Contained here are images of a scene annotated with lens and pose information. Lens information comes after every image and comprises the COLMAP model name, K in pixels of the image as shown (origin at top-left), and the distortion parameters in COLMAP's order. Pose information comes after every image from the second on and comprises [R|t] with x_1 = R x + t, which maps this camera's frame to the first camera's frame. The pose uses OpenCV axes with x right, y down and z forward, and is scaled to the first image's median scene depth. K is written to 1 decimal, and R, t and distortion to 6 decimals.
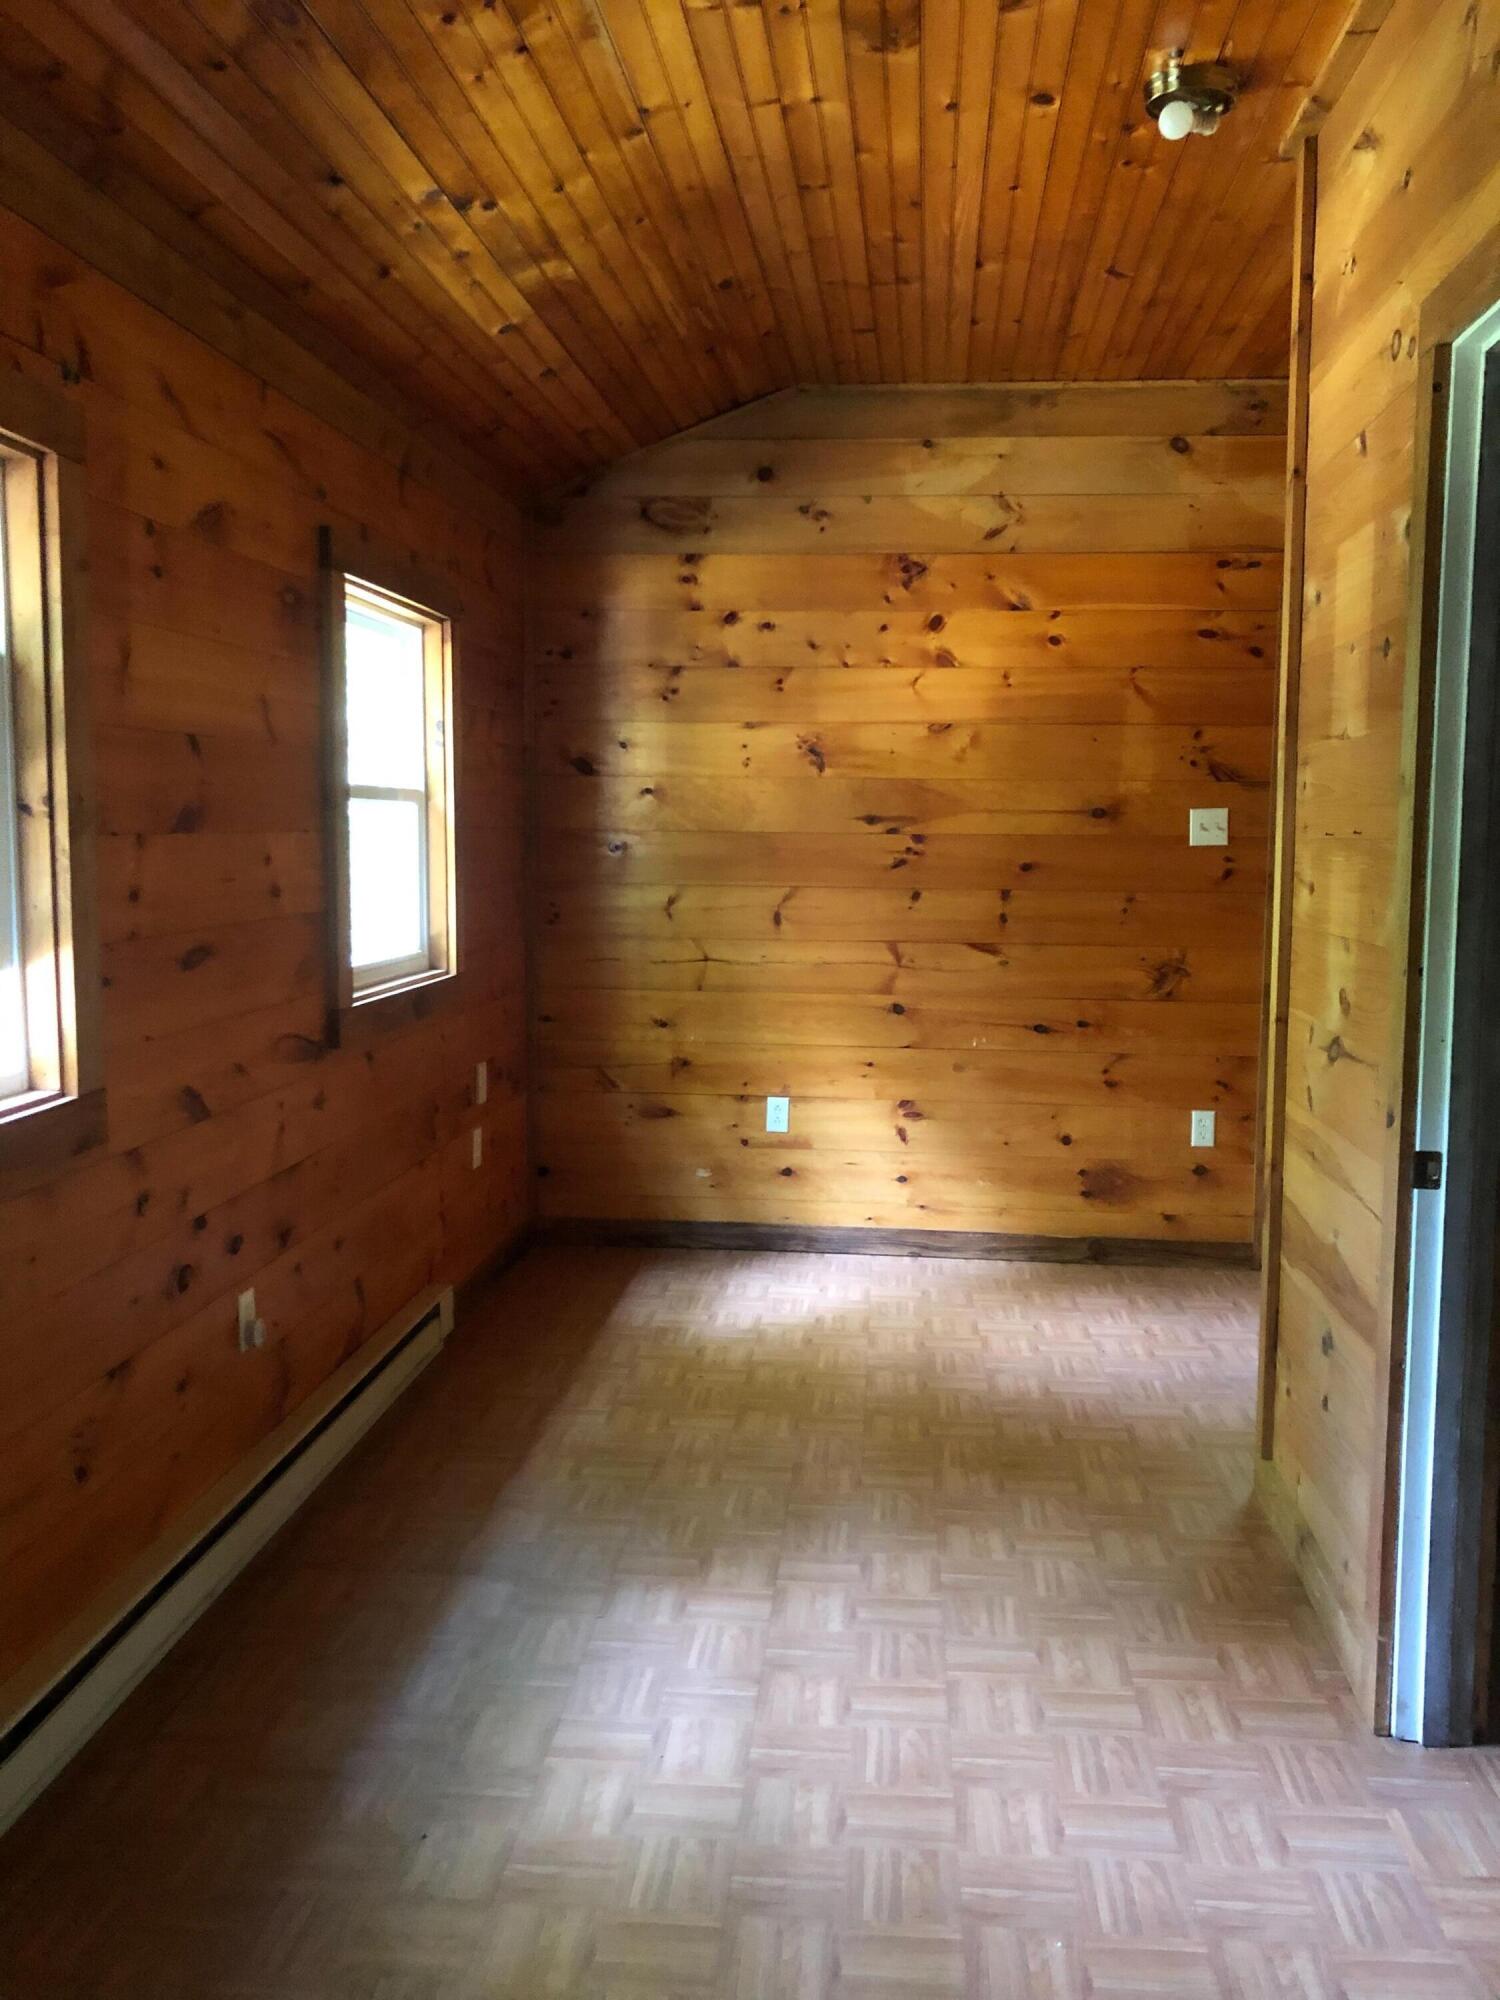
lens RADIAL K [[1640.5, 0, 755.2], [0, 1640.5, 998.9], [0, 0, 1]] dist [0.003212, 0.016366]
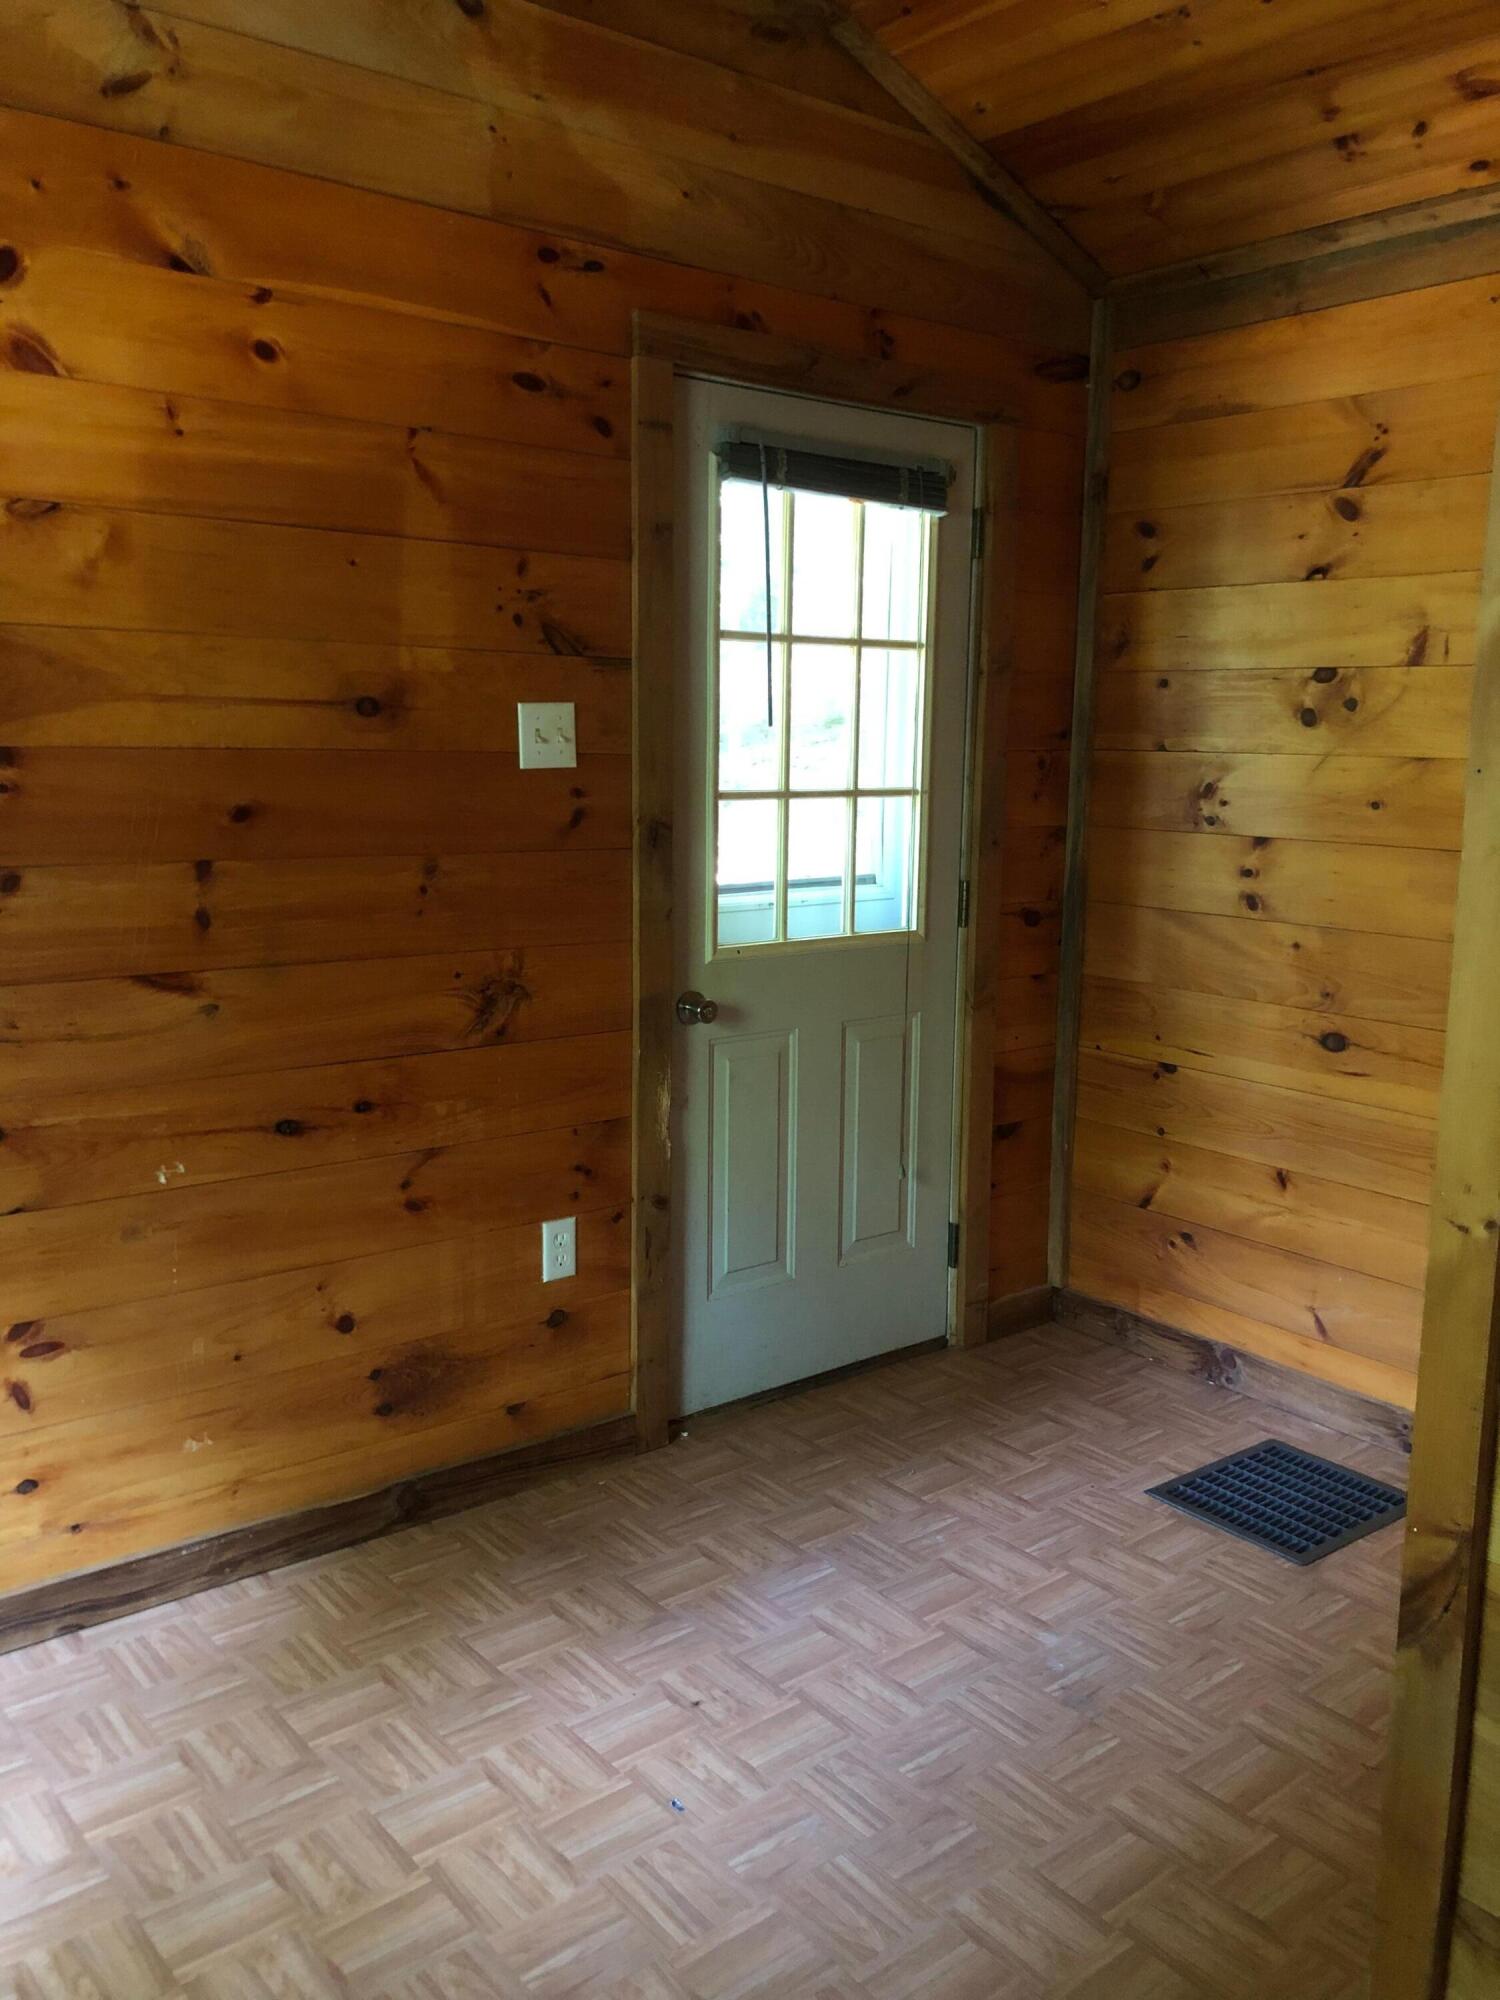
lens RADIAL K [[1625.1, 0, 751.7], [0, 1625.1, 1002.0], [0, 0, 1]] dist [0.037200, -0.046800]
pose [[0.710465, -0.111140, 0.694901, -0.075100], [0.060026, 0.993422, 0.097514, -0.062673], [-0.701168, -0.027568, 0.712463, 0.538321]]
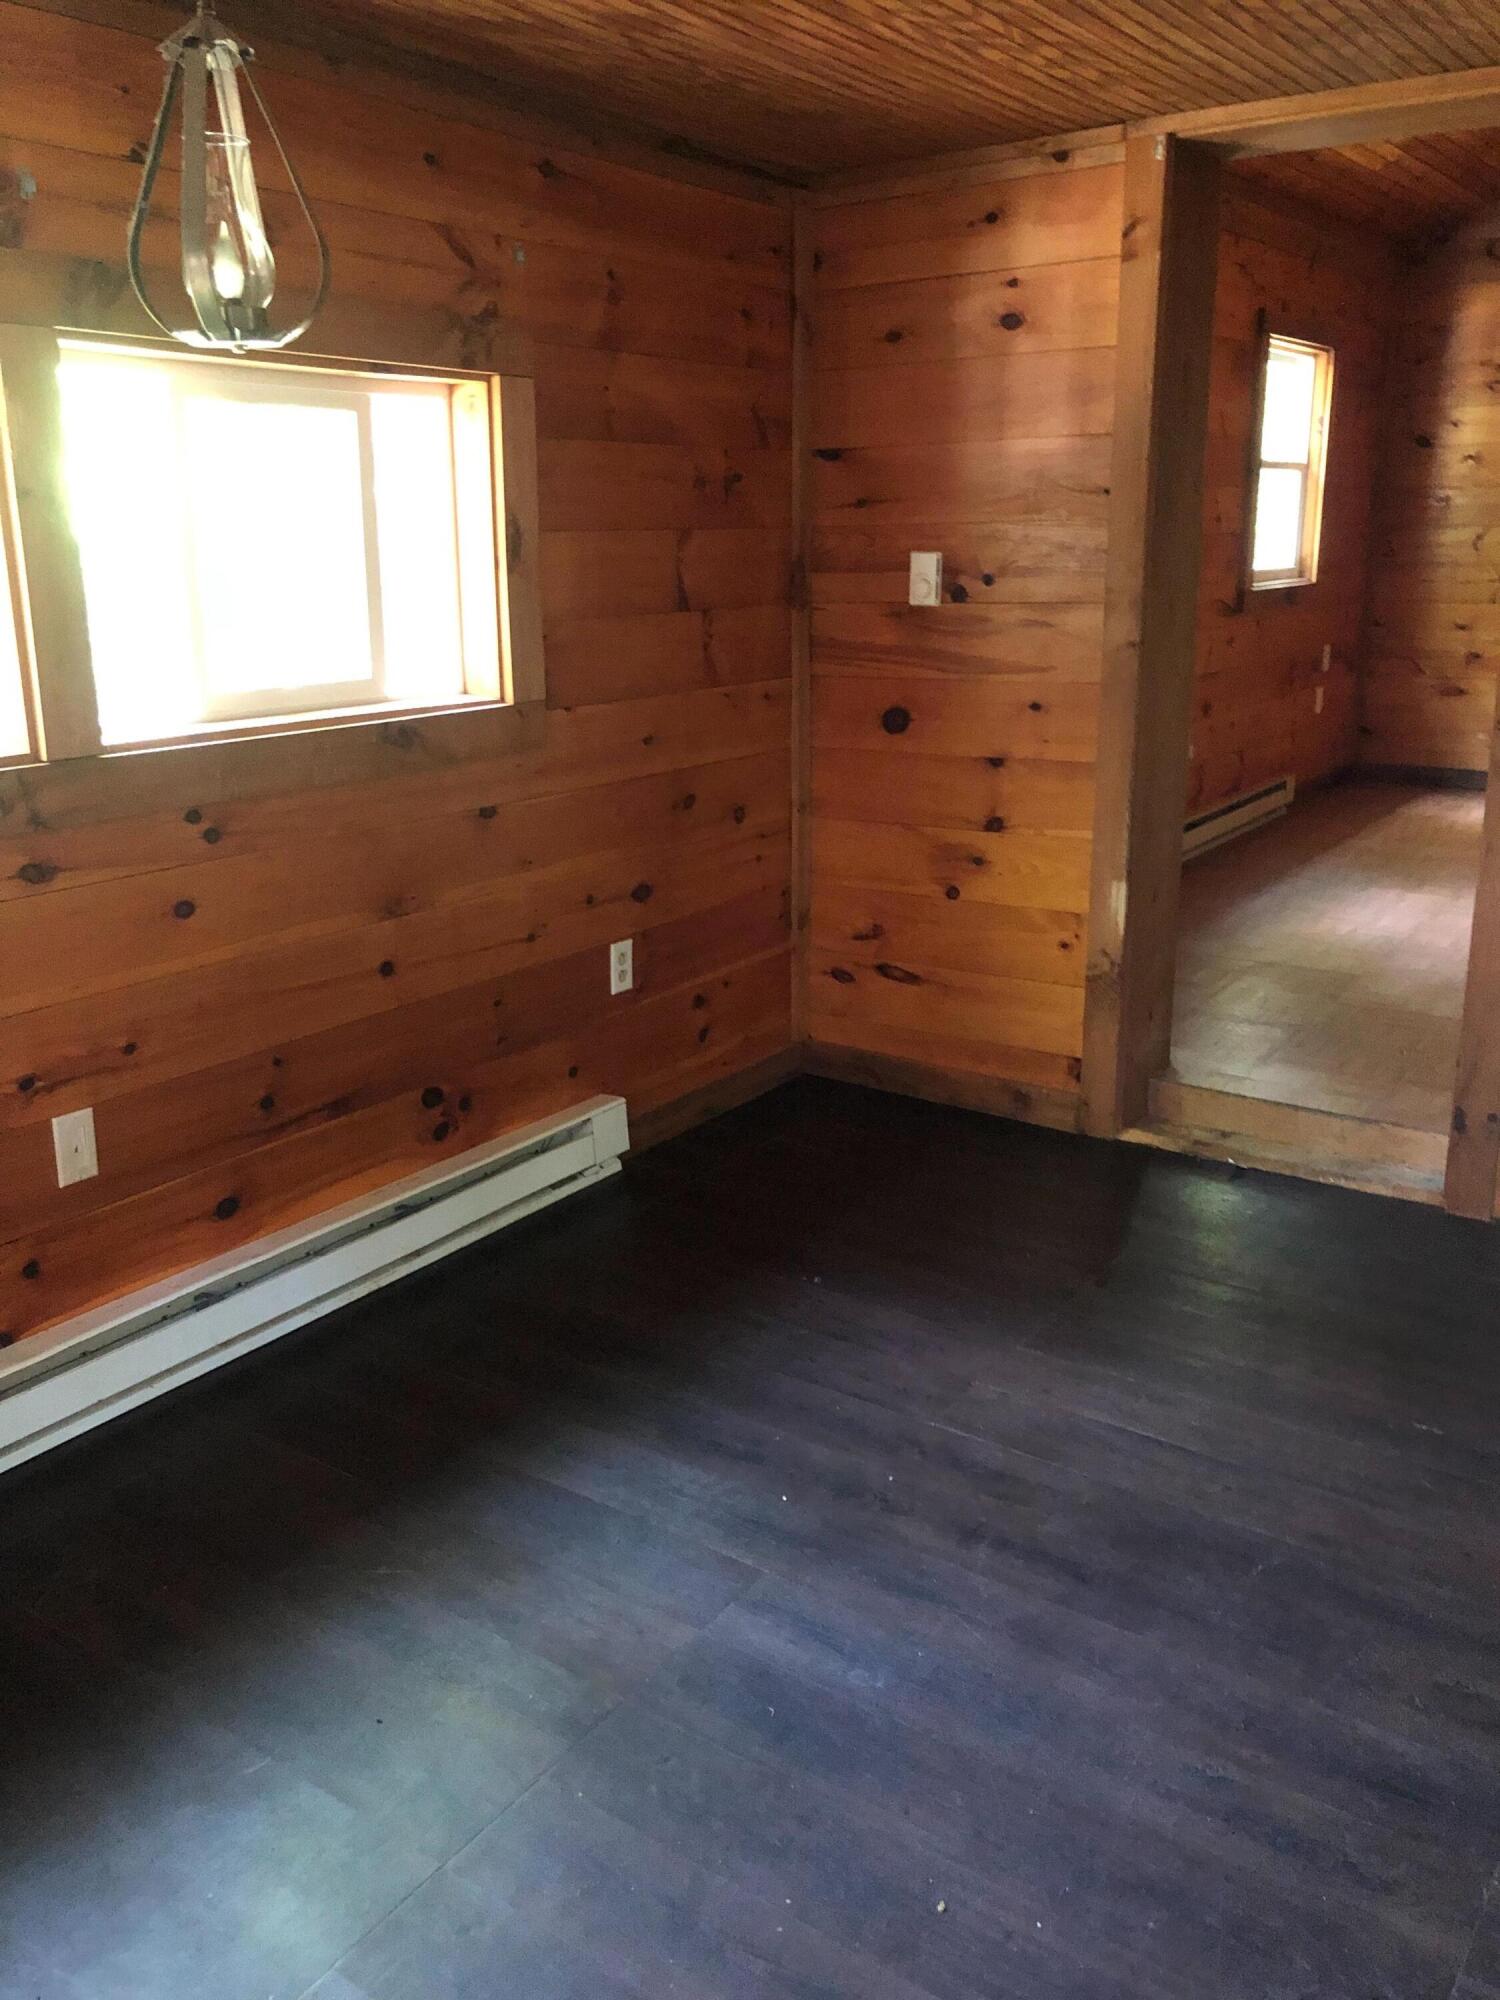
lens RADIAL K [[1640.5, 0, 755.2], [0, 1640.5, 998.9], [0, 0, 1]] dist [0.003212, 0.016366]
pose [[0.873138, 0.120594, -0.472320, 0.130482], [-0.031887, 0.980971, 0.191517, 0.084560], [0.486429, -0.152160, 0.860369, -0.629933]]
